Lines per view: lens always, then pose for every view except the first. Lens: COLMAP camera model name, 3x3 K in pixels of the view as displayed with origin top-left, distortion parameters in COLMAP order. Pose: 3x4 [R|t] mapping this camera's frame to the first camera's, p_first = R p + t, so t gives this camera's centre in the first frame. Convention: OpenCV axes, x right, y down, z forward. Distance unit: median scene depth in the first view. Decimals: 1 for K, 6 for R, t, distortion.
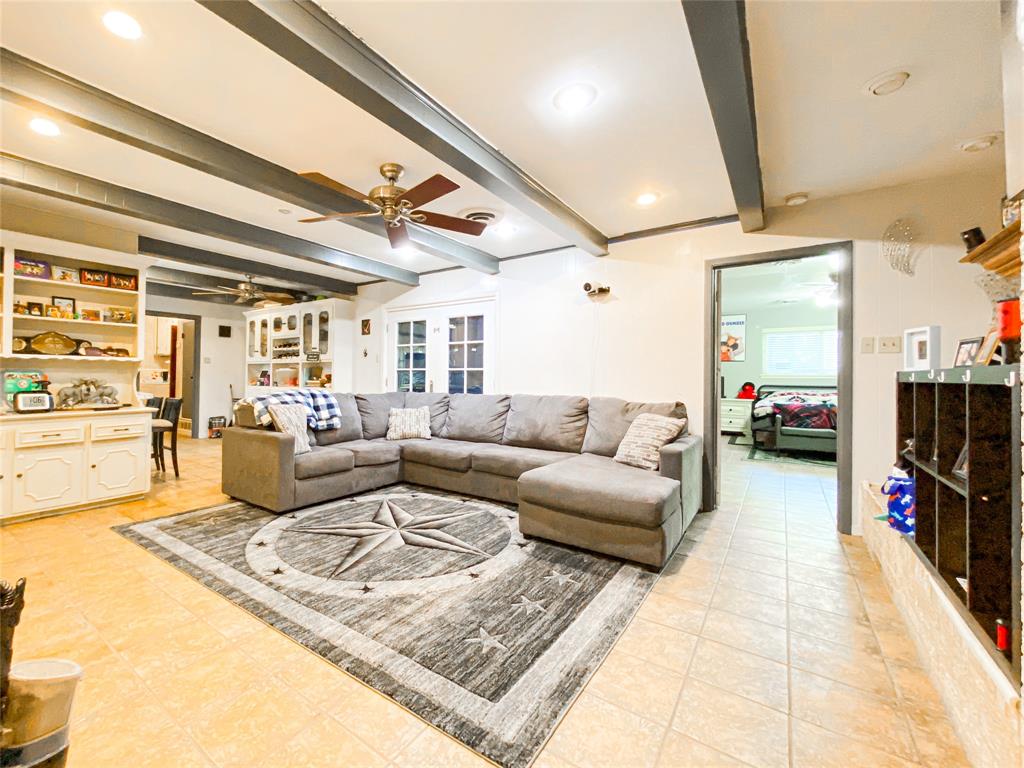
lens RADIAL K [[414.8, 0, 500.3], [0, 414.8, 371.0], [0, 0, 1]] dist [0.001668, 0.000103]
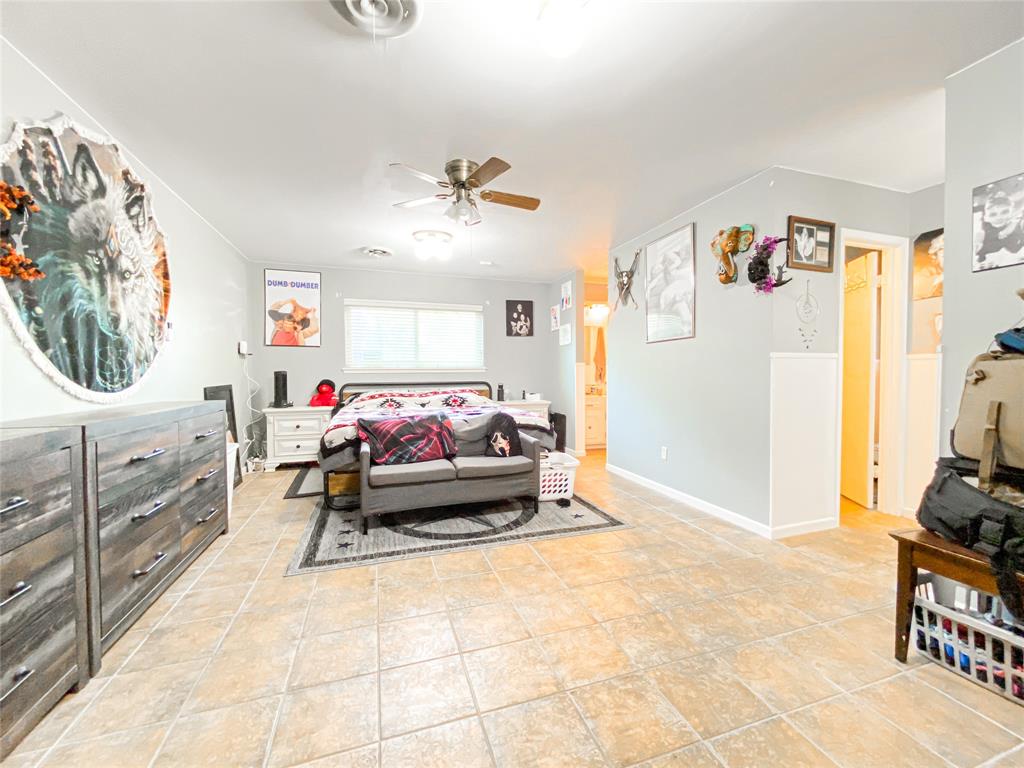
lens RADIAL K [[414.9, 0, 512.0], [0, 414.9, 384.0], [0, 0, 1]] dist [0.006102, -0.000047]
pose [[0.607317, -0.034746, 0.793699, 0.291903], [0.000194, 0.999050, 0.043587, 0.006277], [-0.794459, -0.026317, 0.606747, 0.424248]]
